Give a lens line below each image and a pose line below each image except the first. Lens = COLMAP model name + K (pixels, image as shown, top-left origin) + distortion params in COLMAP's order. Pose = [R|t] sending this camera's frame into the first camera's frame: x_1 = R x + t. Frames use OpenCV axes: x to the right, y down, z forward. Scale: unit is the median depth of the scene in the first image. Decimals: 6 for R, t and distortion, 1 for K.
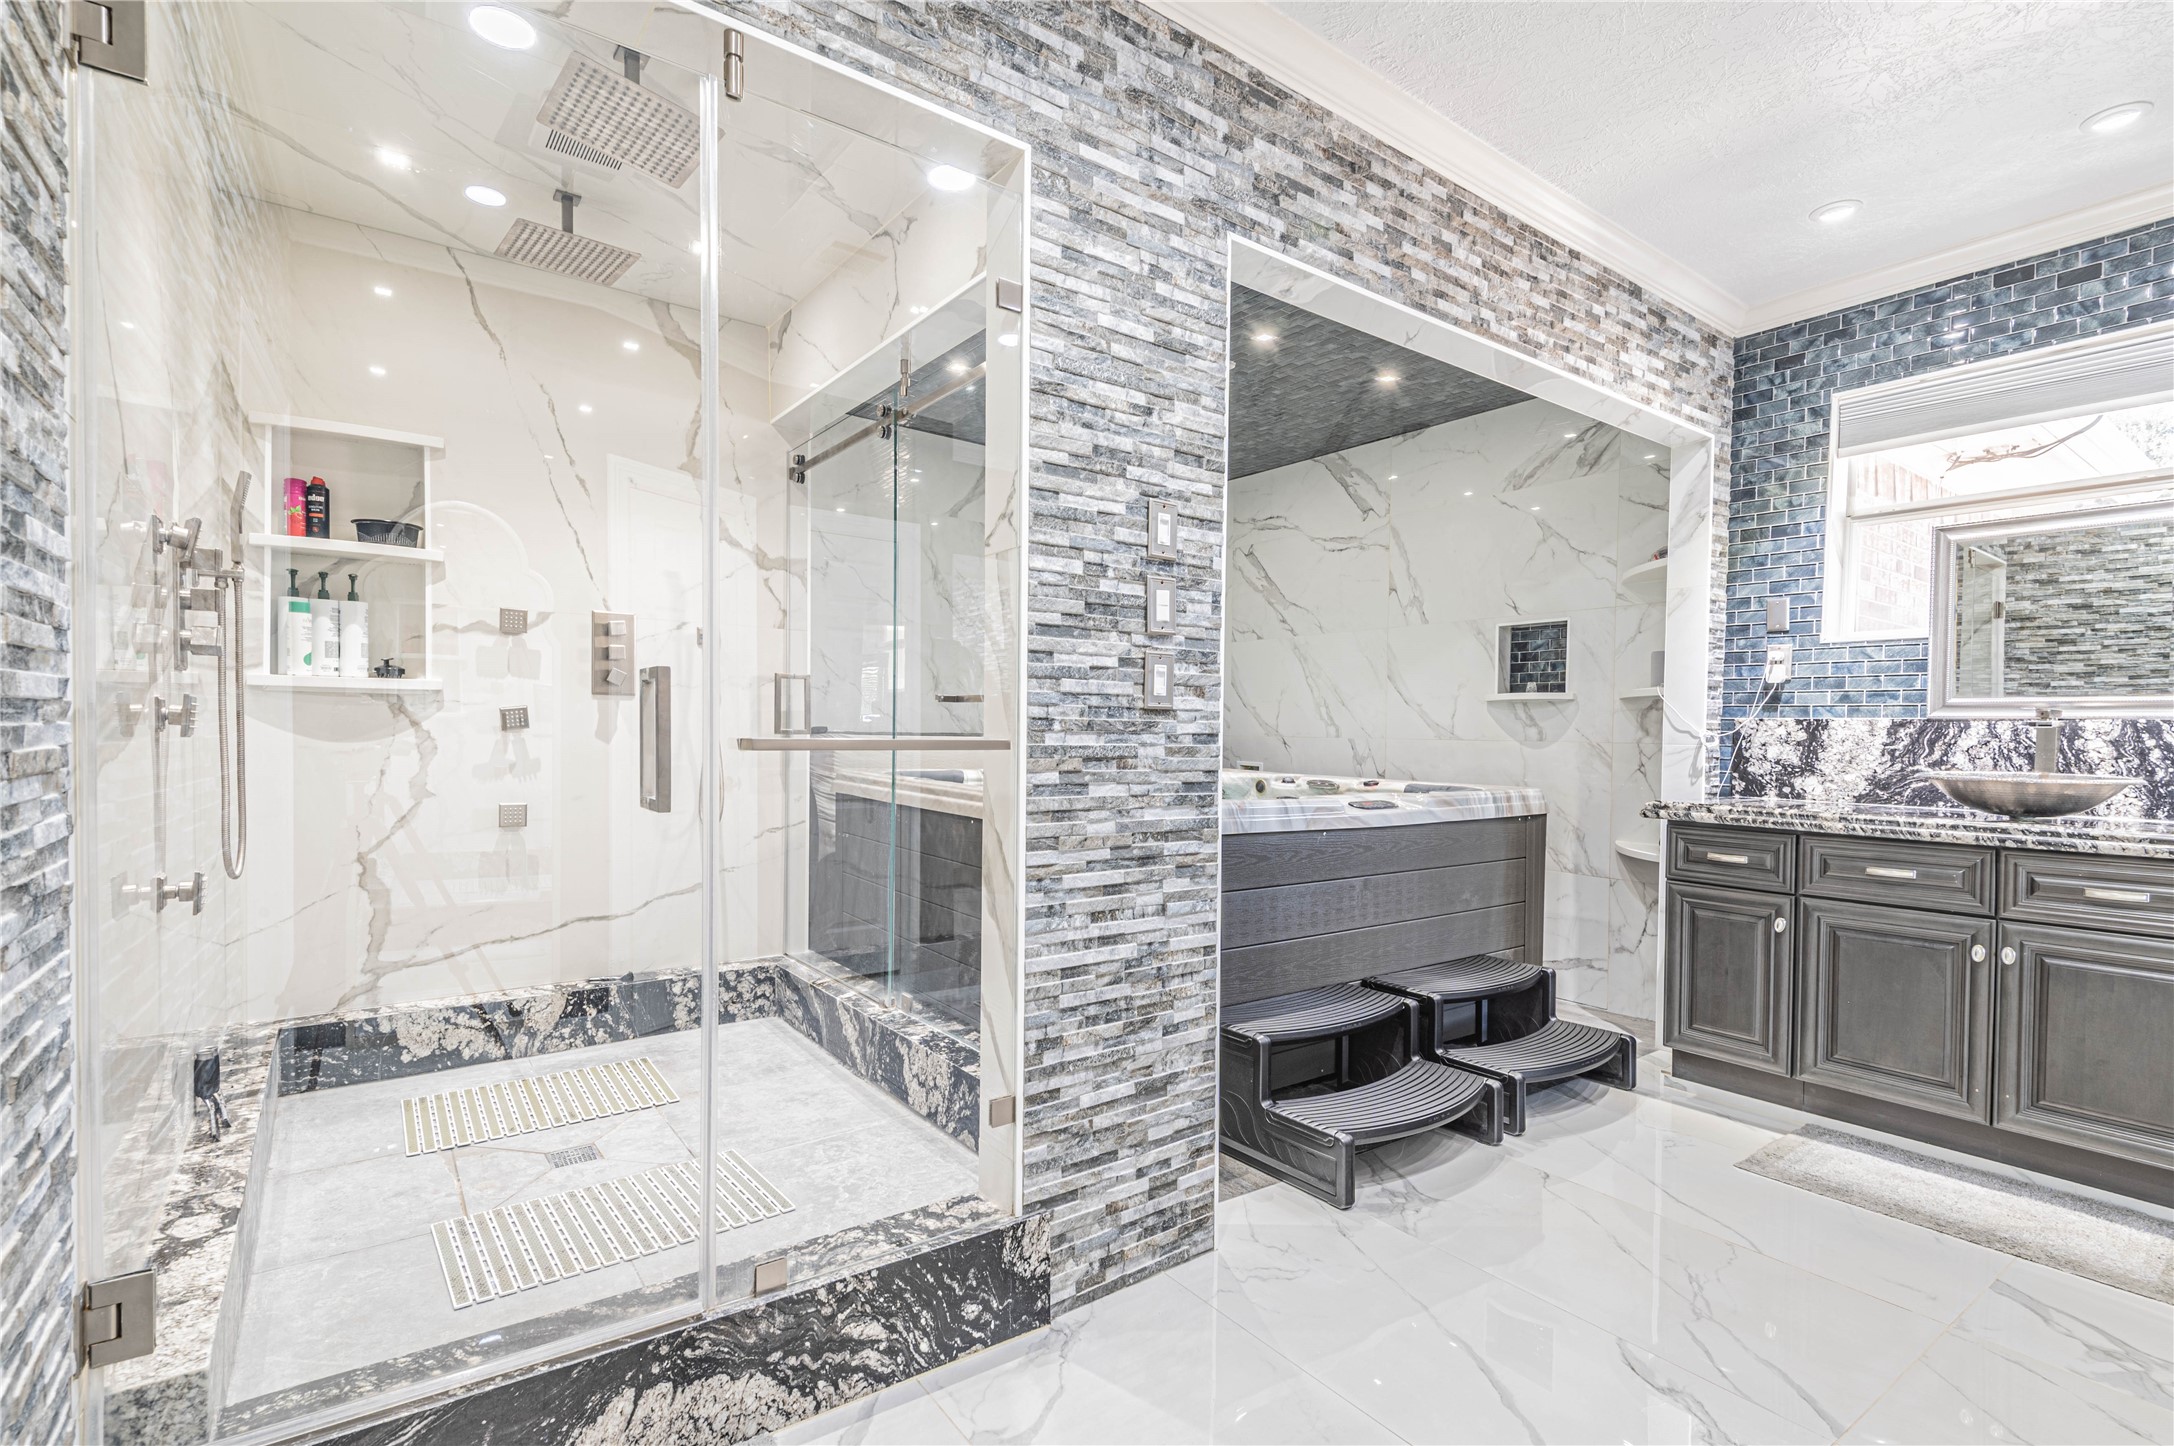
lens RADIAL K [[1013.0, 0, 1086.3], [0, 1013.0, 743.0], [0, 0, 1]] dist [0.026286, -0.008689]
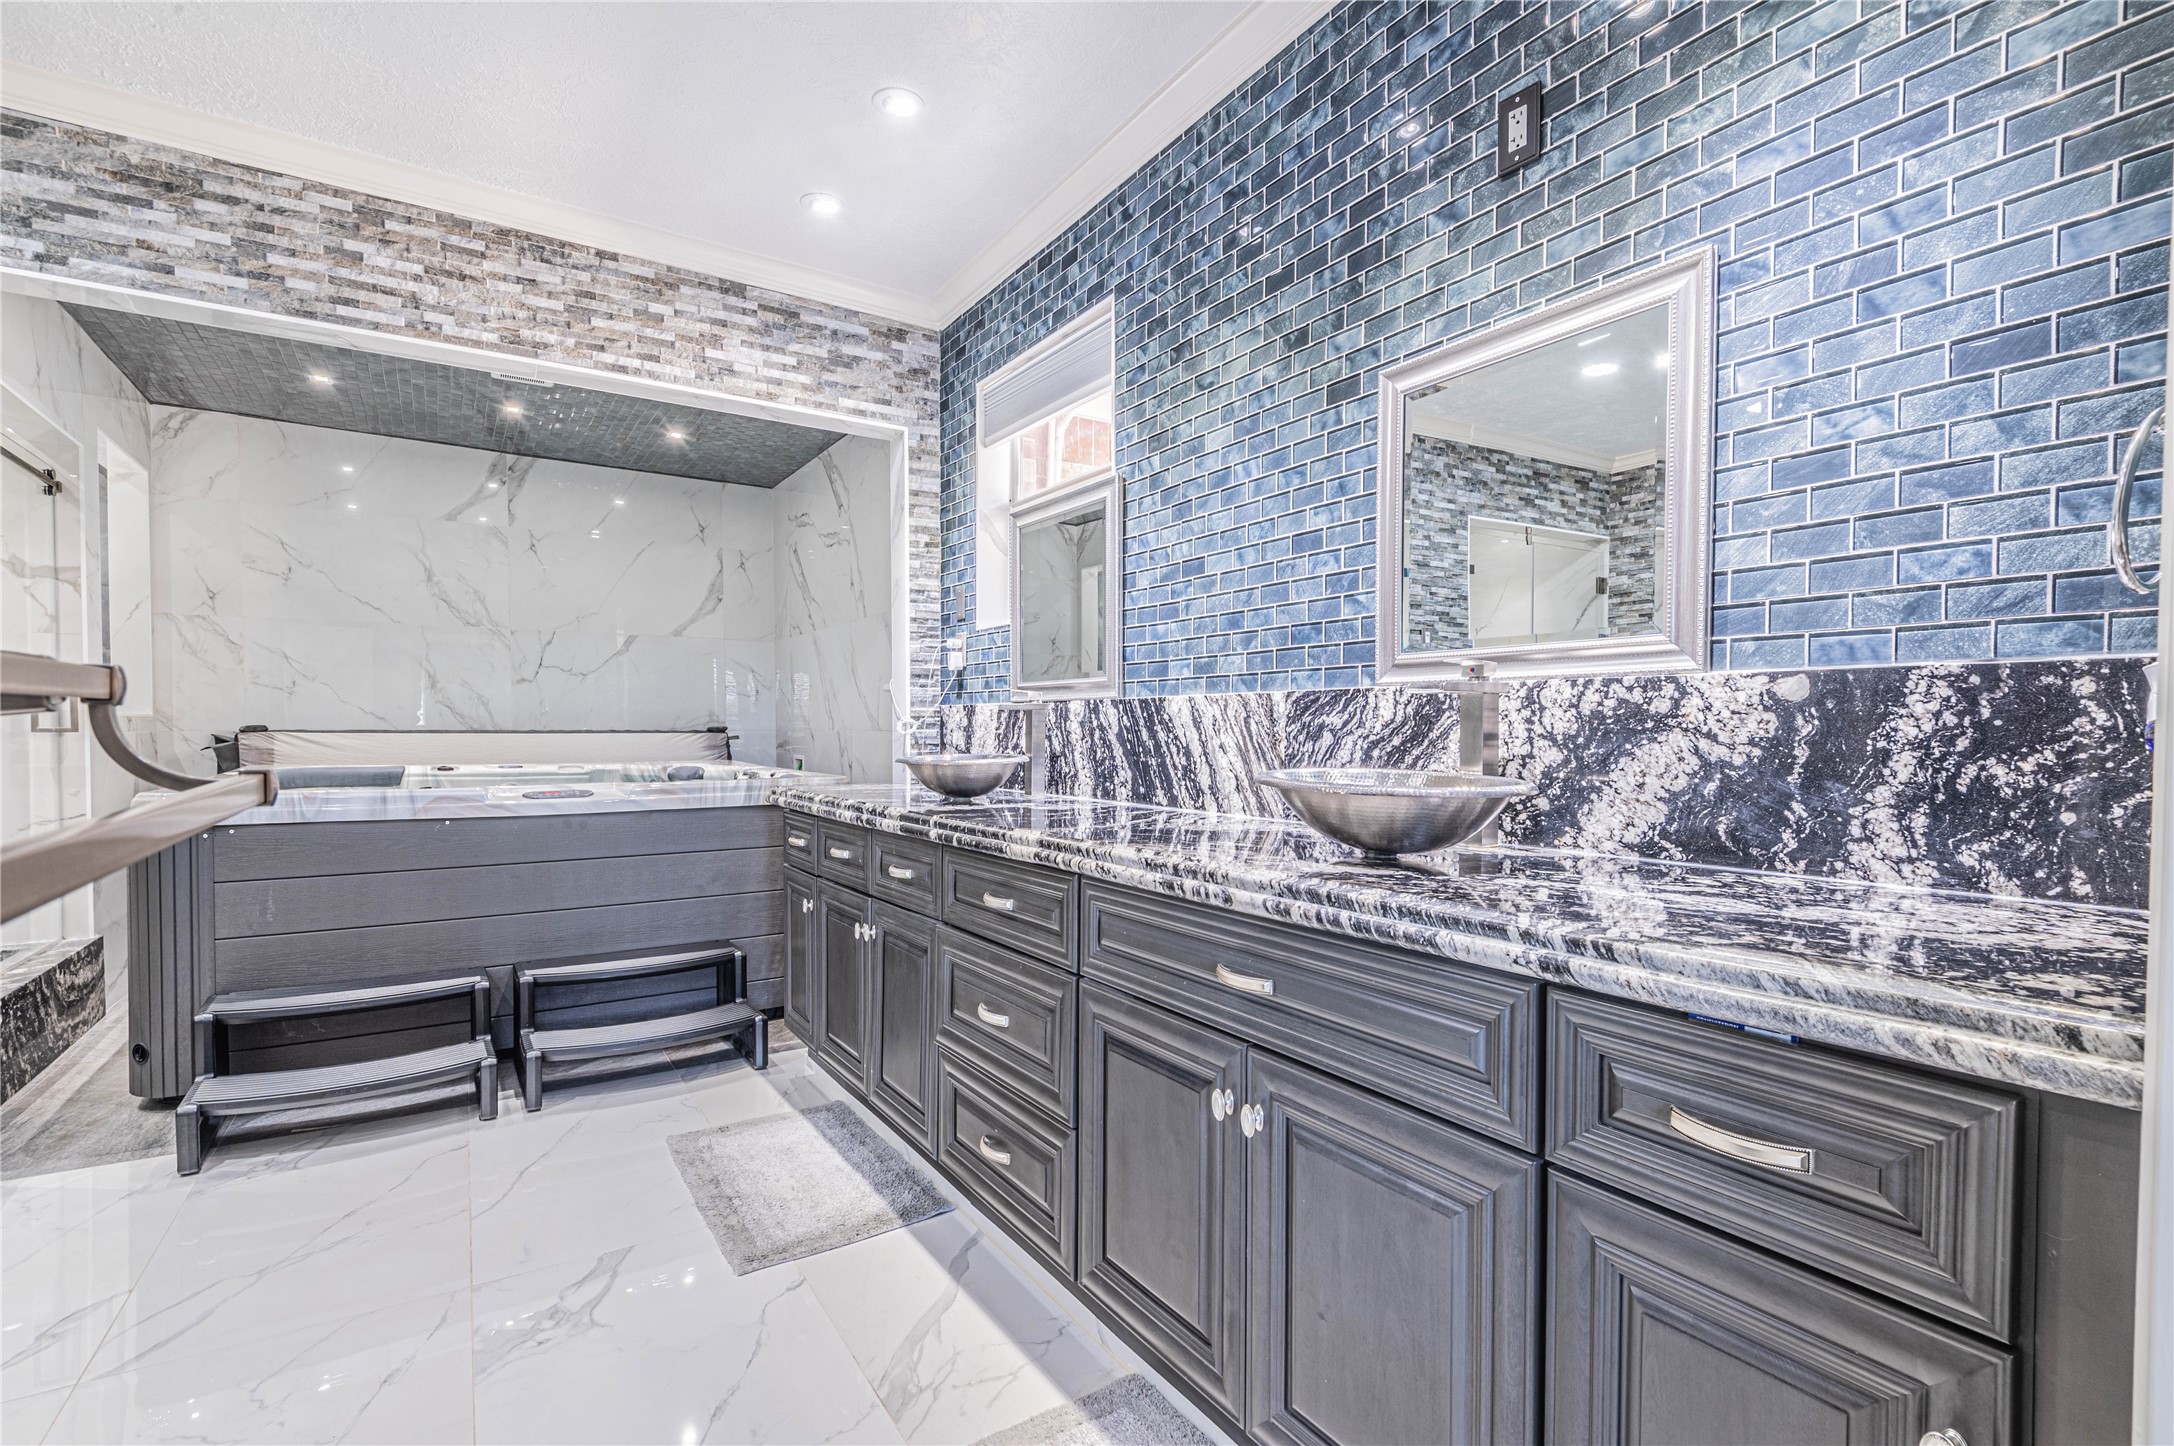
lens RADIAL K [[1013.0, 0, 1092.7], [0, 1013.0, 738.7], [0, 0, 1]] dist [0.026286, -0.008689]
pose [[0.997103, -0.013696, -0.074825, 1.072254], [0.013946, 0.999899, 0.002823, 0.011719], [0.074779, -0.003859, 0.997193, 0.010625]]
